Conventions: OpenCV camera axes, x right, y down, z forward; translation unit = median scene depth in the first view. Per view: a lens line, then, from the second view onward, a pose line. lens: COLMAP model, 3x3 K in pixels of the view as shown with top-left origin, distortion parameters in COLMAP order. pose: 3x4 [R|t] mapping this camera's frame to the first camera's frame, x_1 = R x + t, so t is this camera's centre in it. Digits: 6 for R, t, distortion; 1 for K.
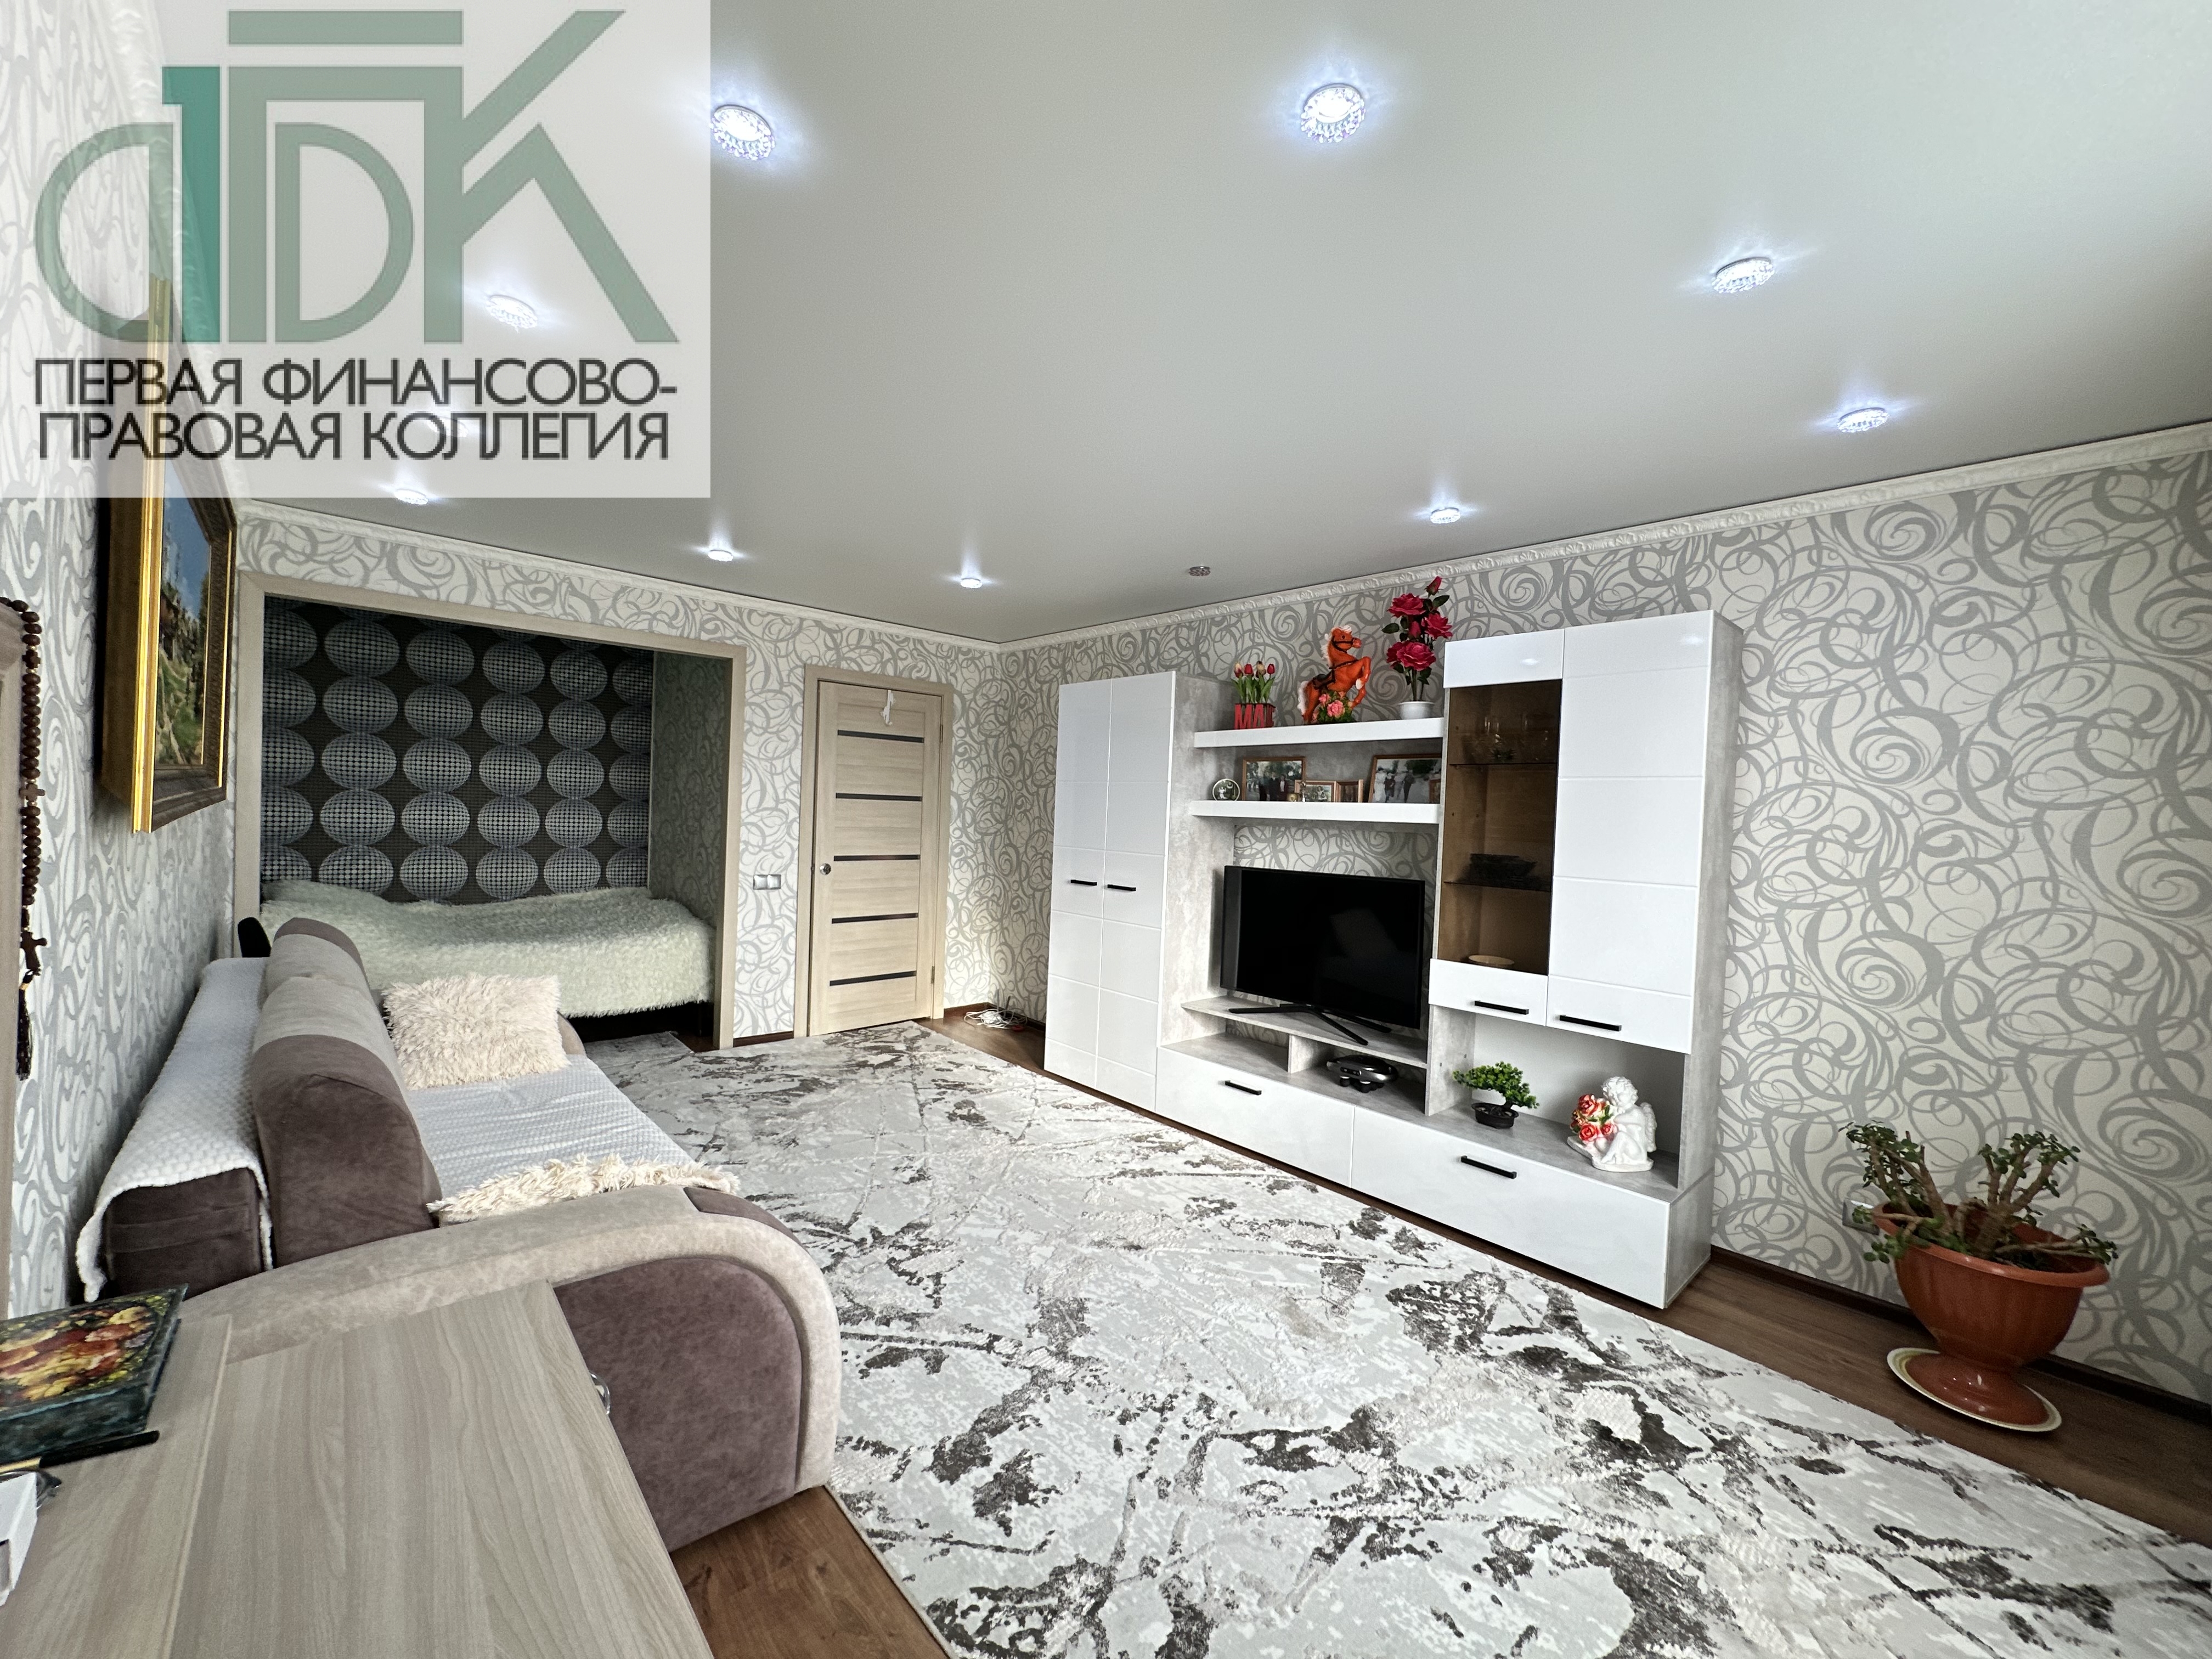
lens RADIAL K [[879.5, 0, 1105.8], [0, 879.5, 825.7], [0, 0, 1]] dist [-0.002175, -0.000005]
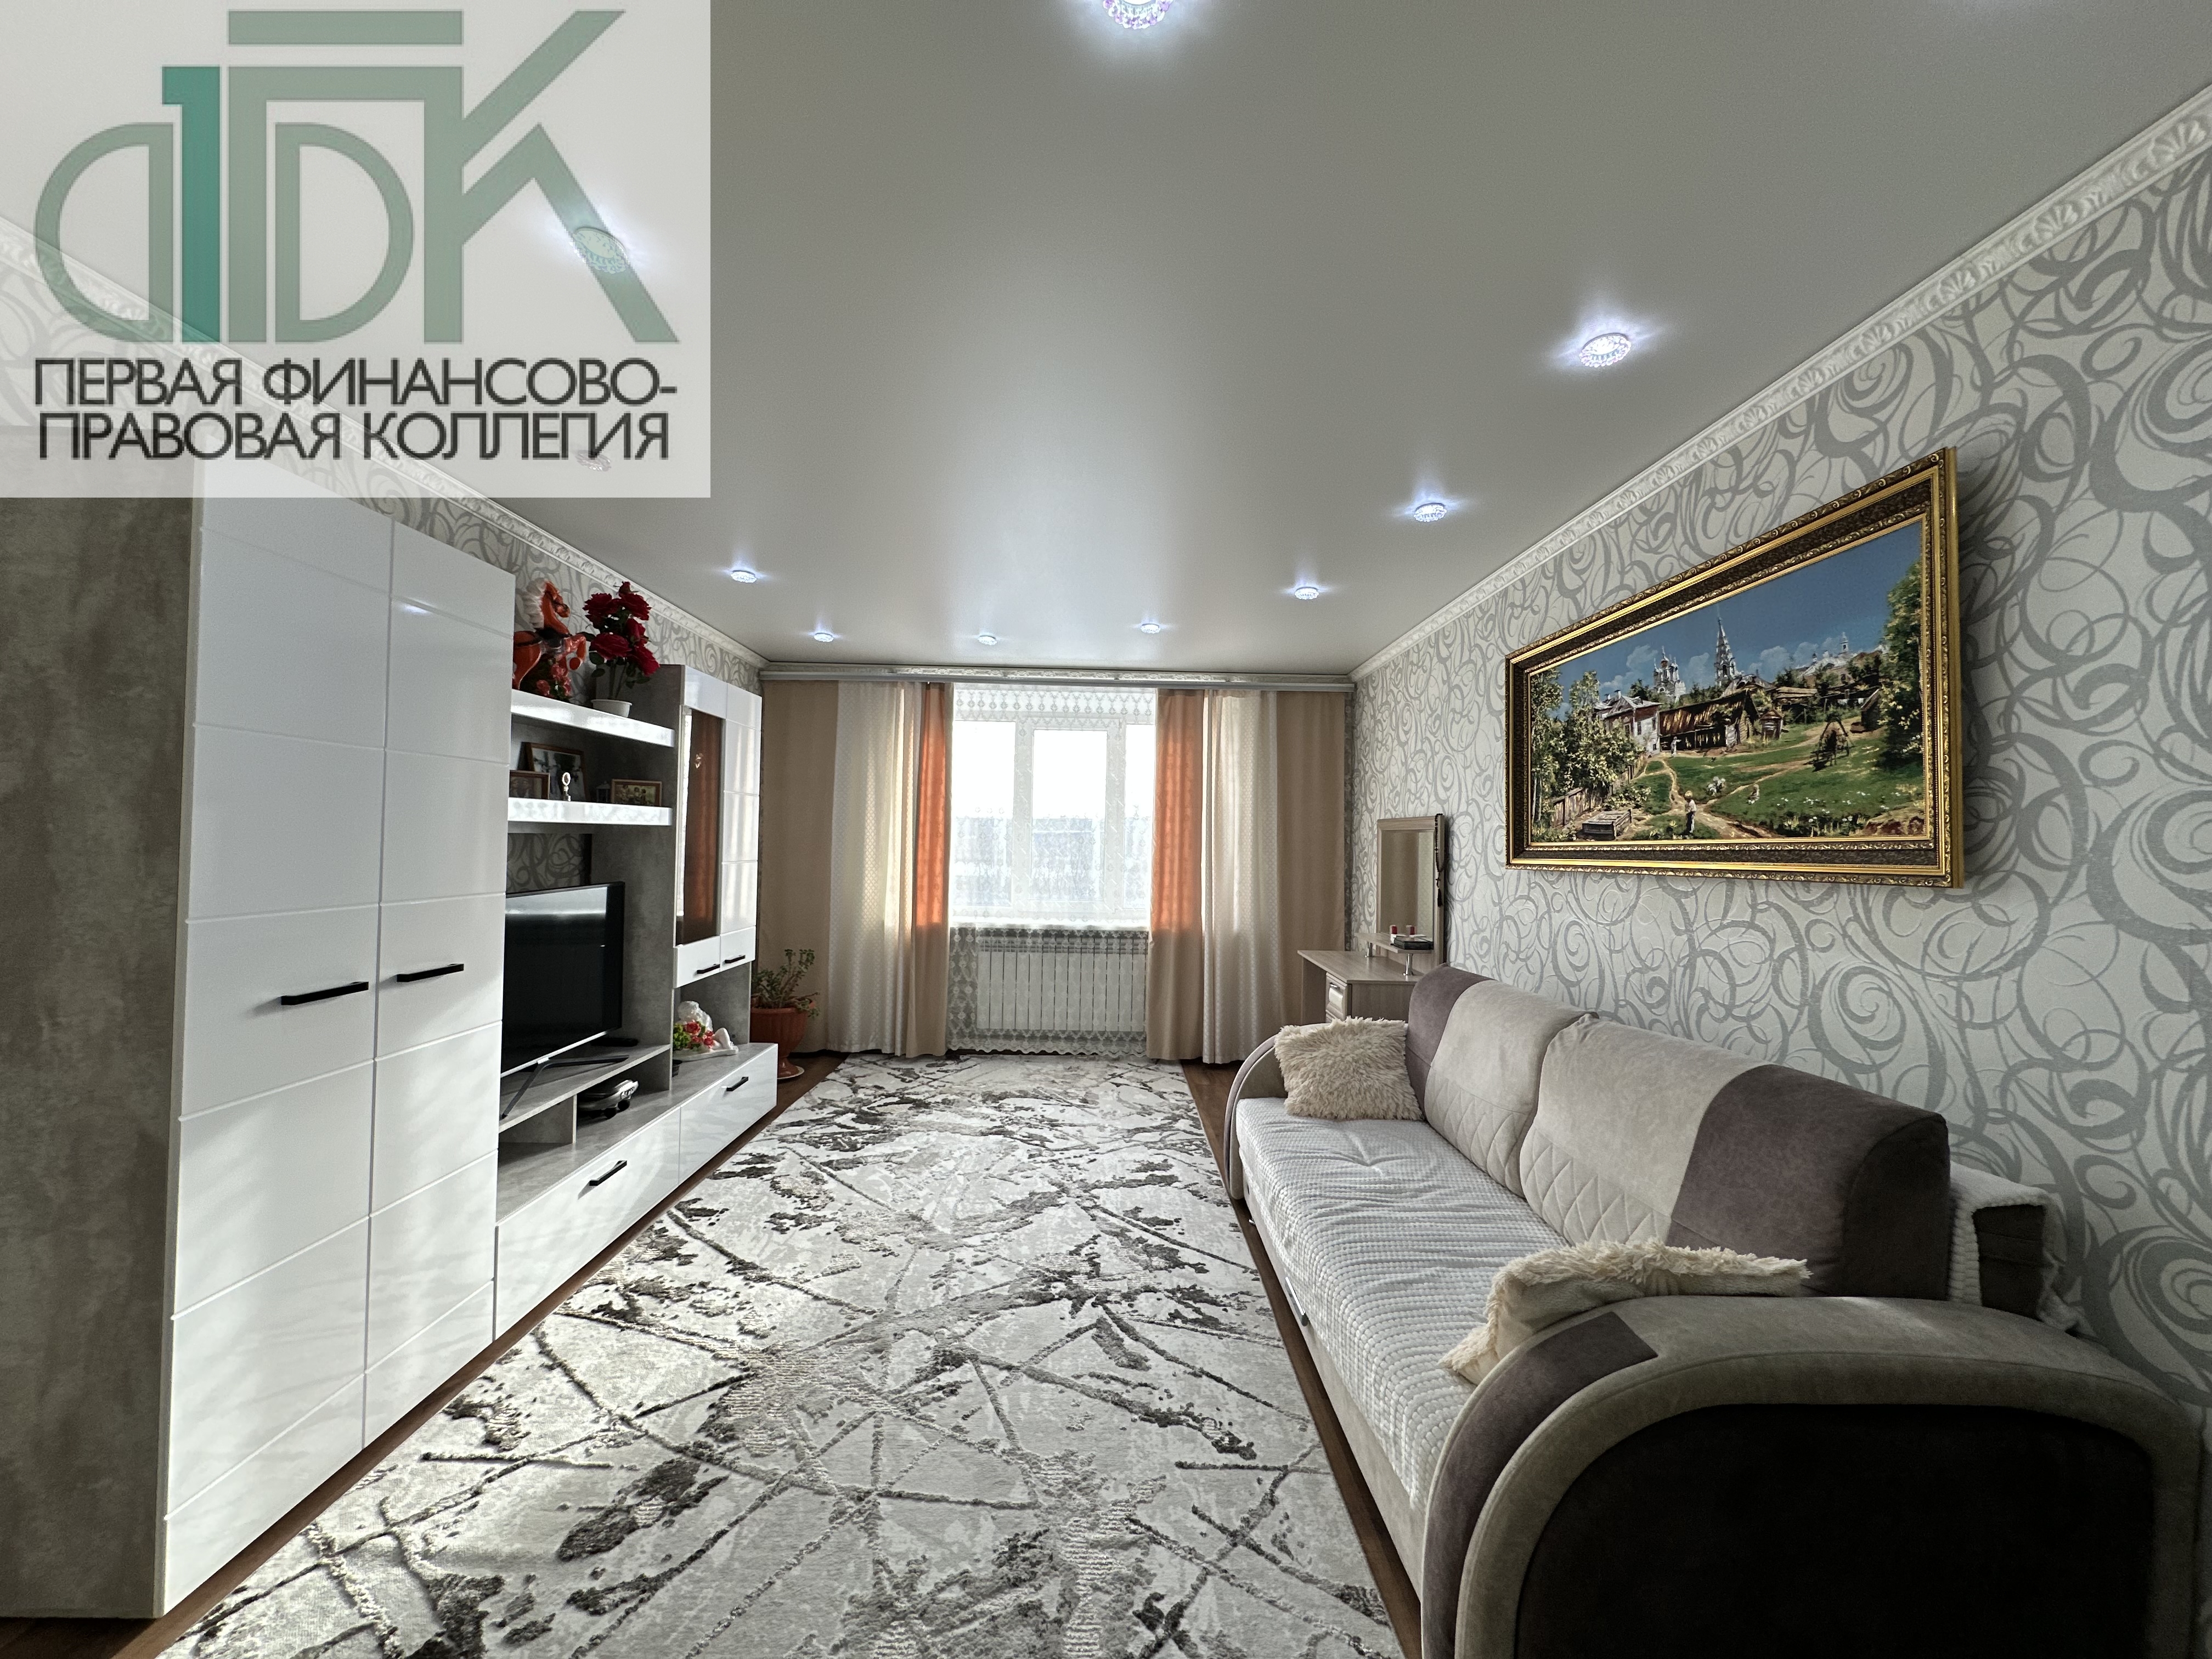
lens RADIAL K [[879.5, 0, 1105.8], [0, 879.5, 825.7], [0, 0, 1]] dist [-0.002175, -0.000005]
pose [[-0.746618, -0.045790, 0.663675, -0.657570], [-0.043254, 0.998859, 0.020256, -0.040964], [-0.663846, -0.013583, -0.747746, 1.267280]]
